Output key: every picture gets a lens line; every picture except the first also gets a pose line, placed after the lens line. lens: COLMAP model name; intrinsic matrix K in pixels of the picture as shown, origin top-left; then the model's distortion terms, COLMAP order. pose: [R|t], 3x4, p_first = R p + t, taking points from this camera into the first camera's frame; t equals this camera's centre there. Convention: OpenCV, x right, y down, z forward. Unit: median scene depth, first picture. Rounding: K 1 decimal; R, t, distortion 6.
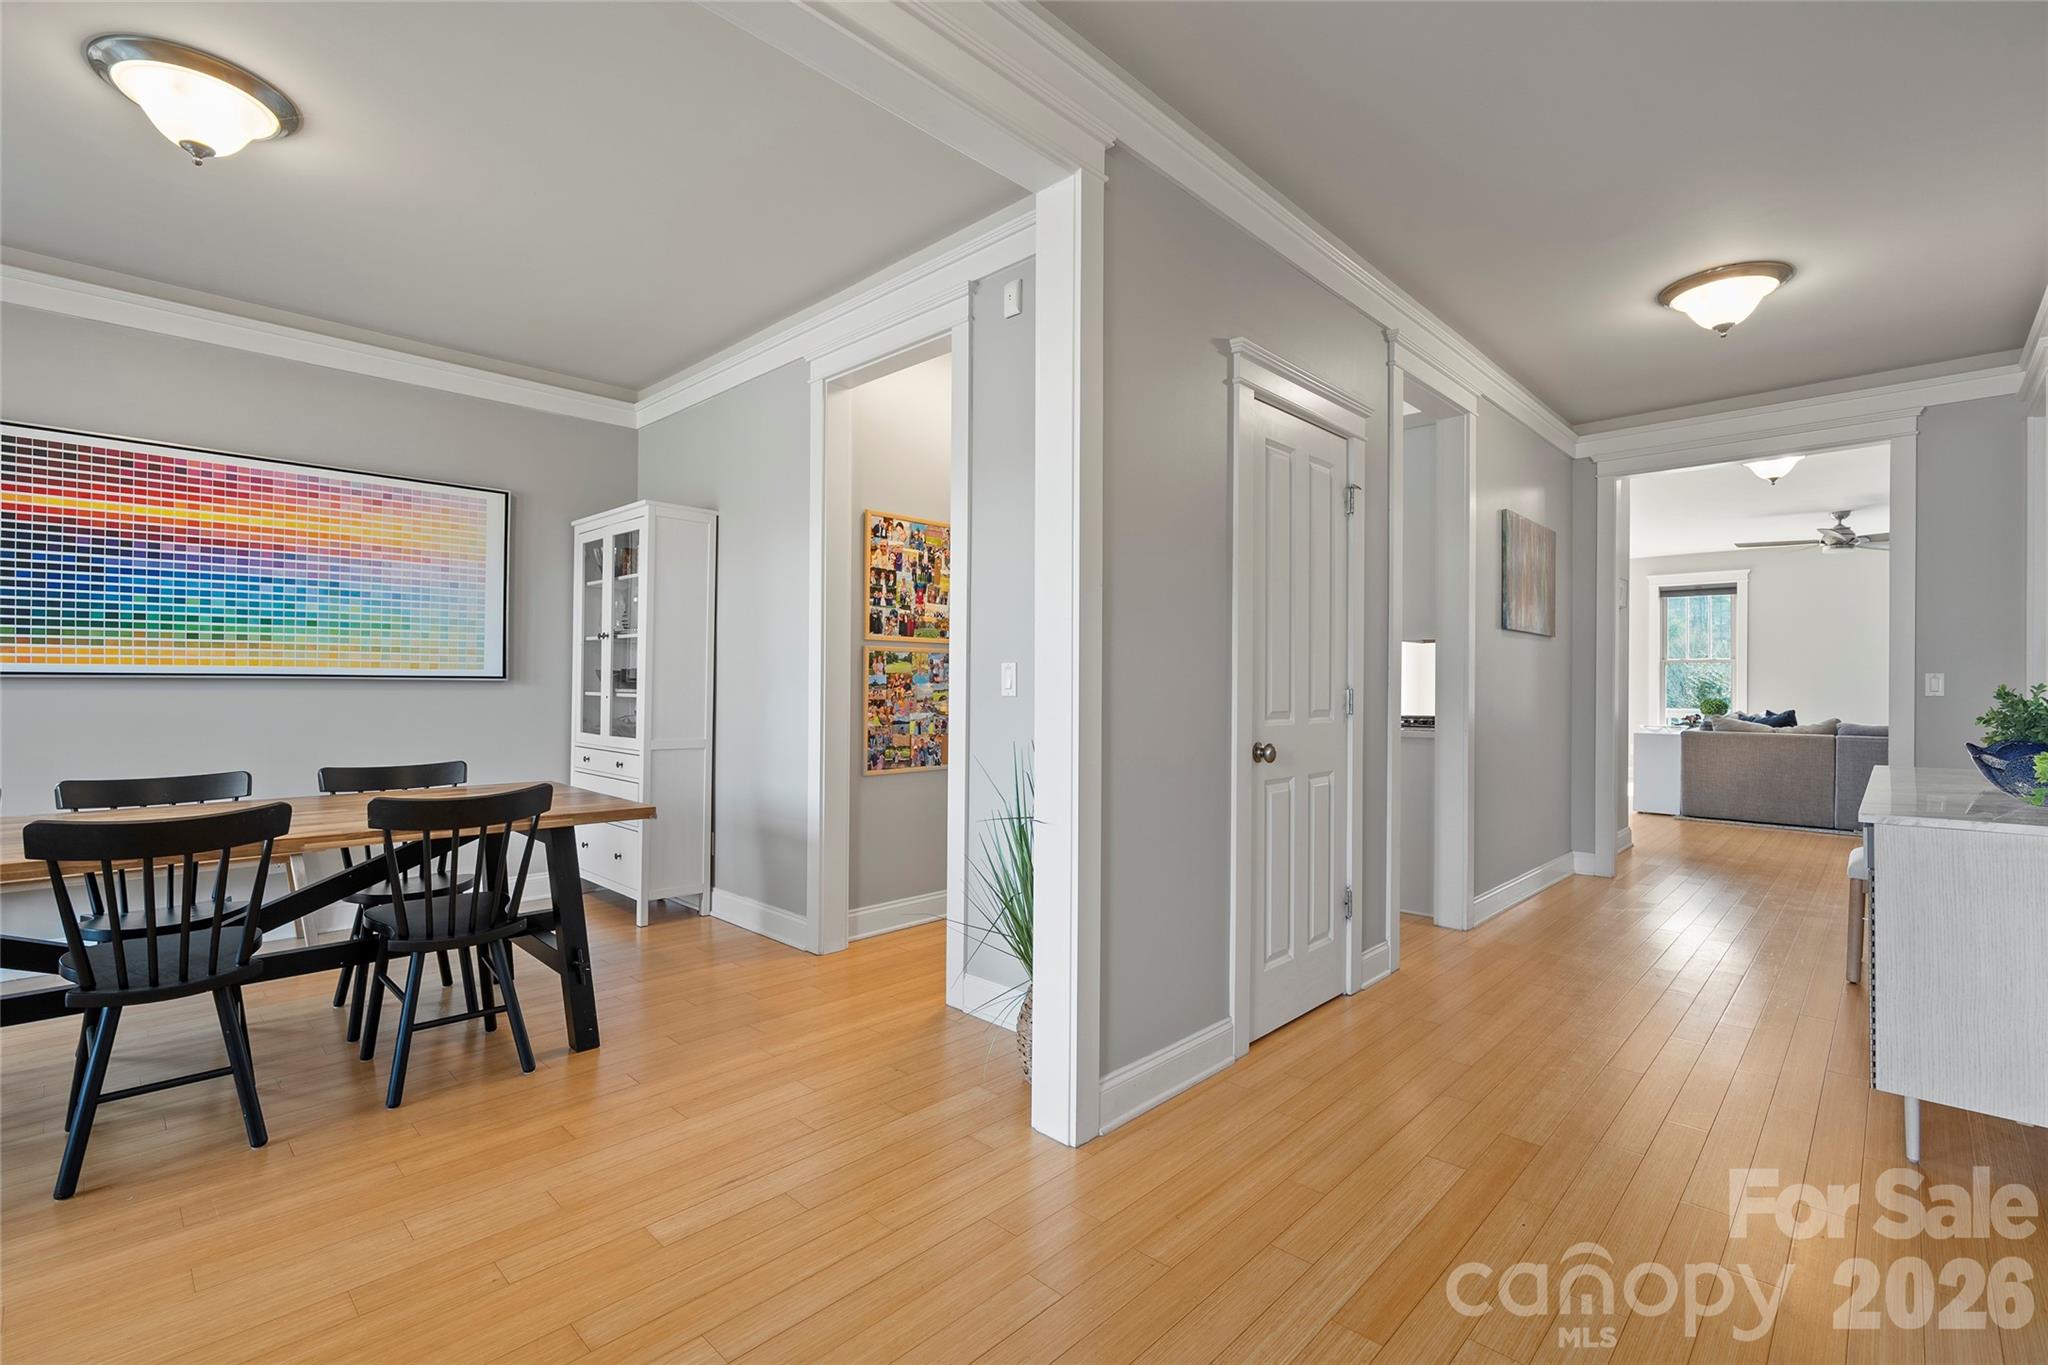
lens RADIAL K [[925.9, 0, 1021.0], [0, 925.9, 686.3], [0, 0, 1]] dist [-0.007983, 0.001674]
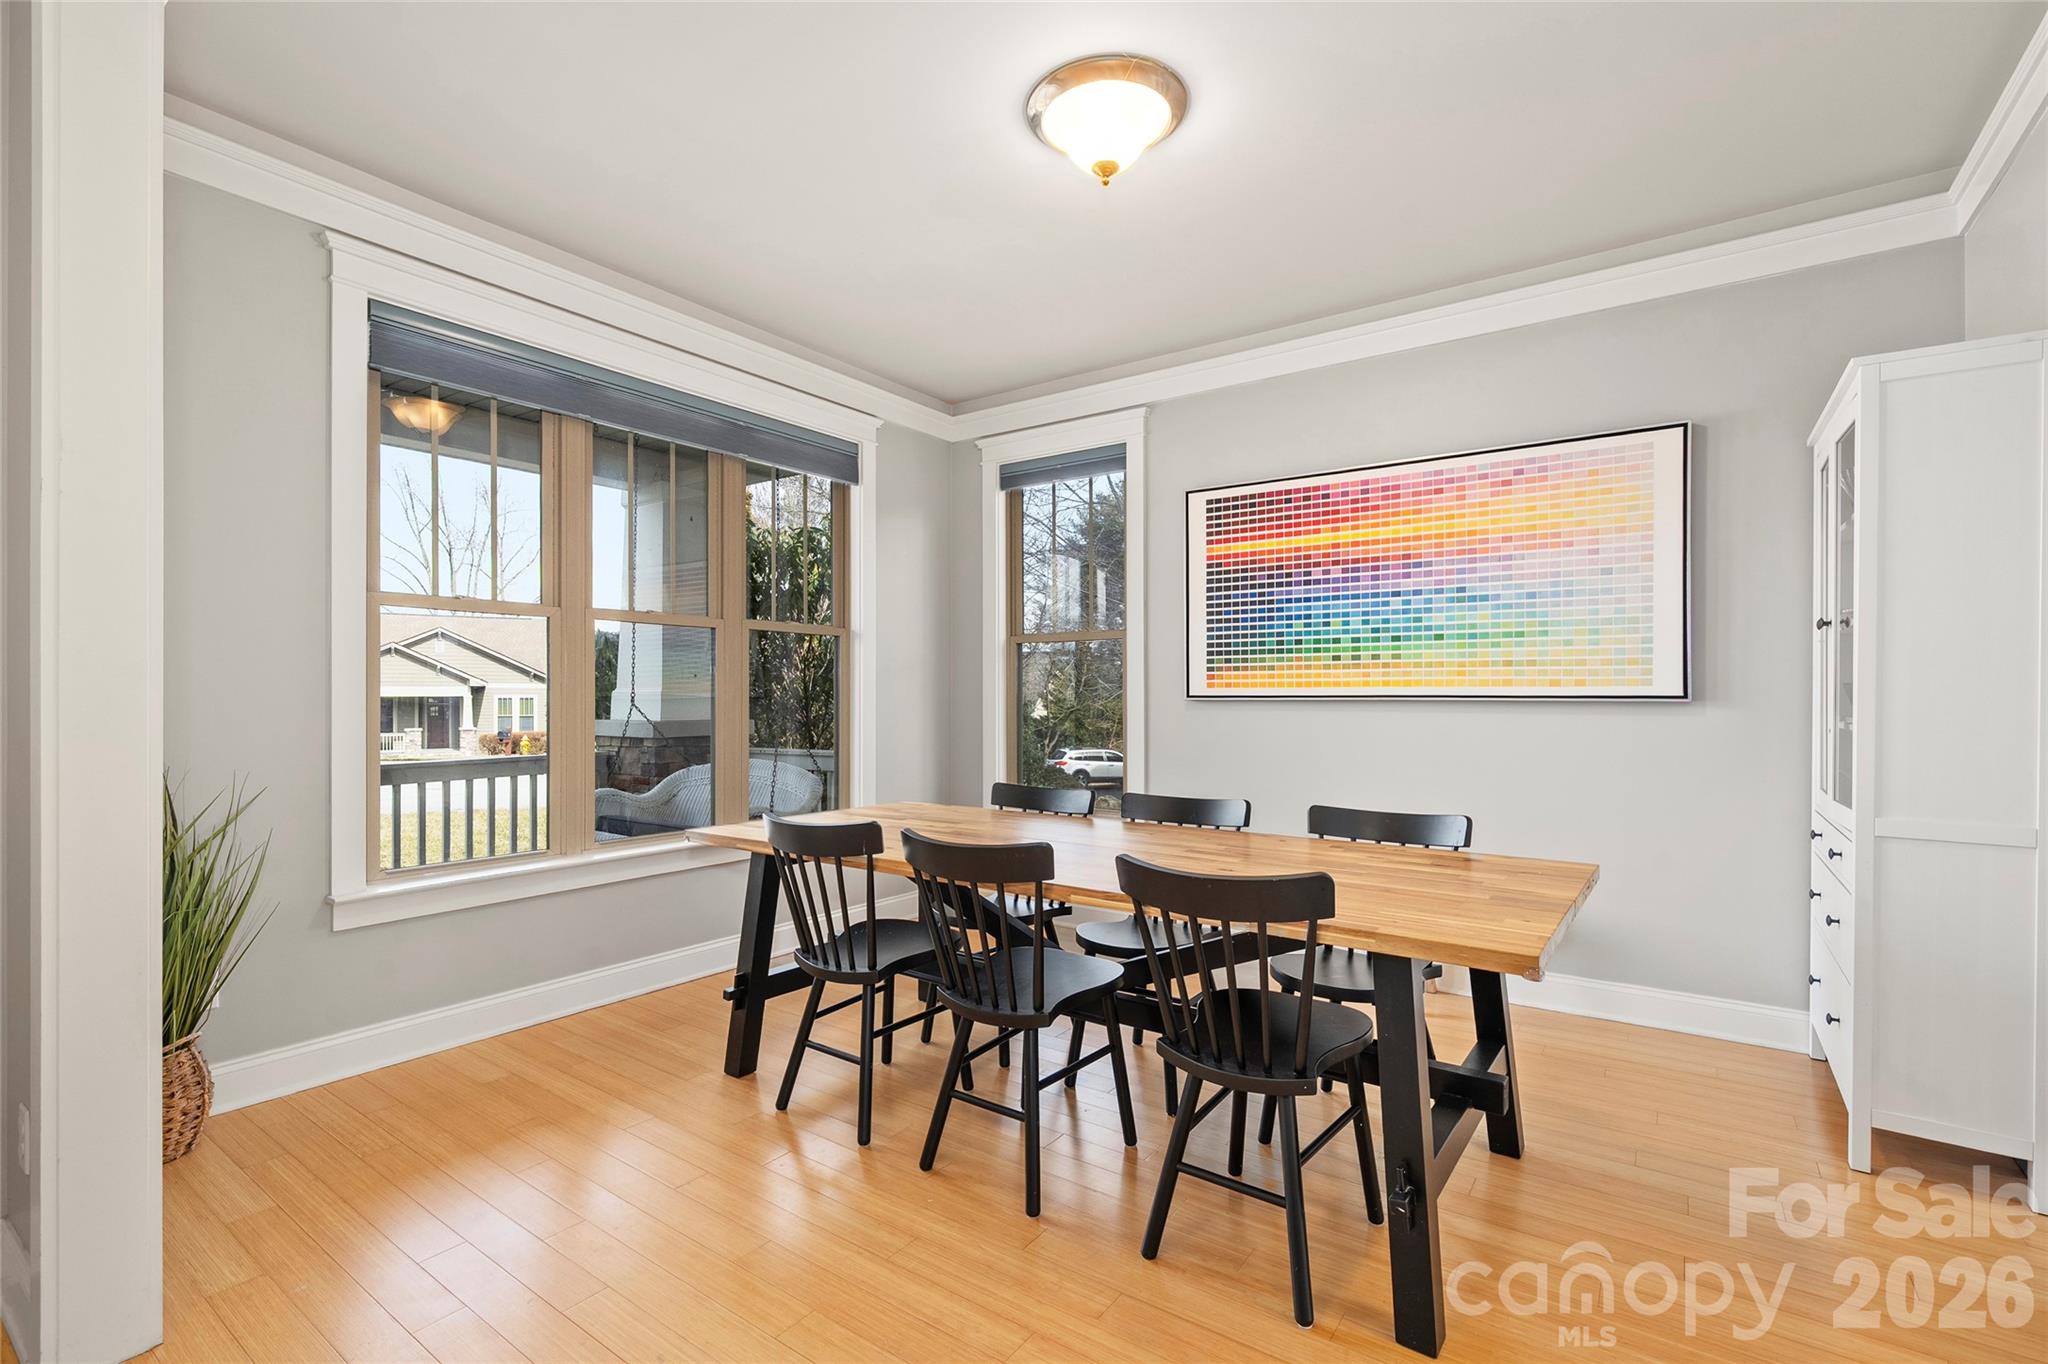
lens RADIAL K [[925.9, 0, 1046.8], [0, 925.9, 691.8], [0, 0, 1]] dist [-0.007983, 0.001674]
pose [[0.138699, -0.008756, -0.990296, 0.050657], [-0.001533, 0.999958, -0.009056, -0.007606], [0.990333, 0.002775, 0.138680, 0.503833]]
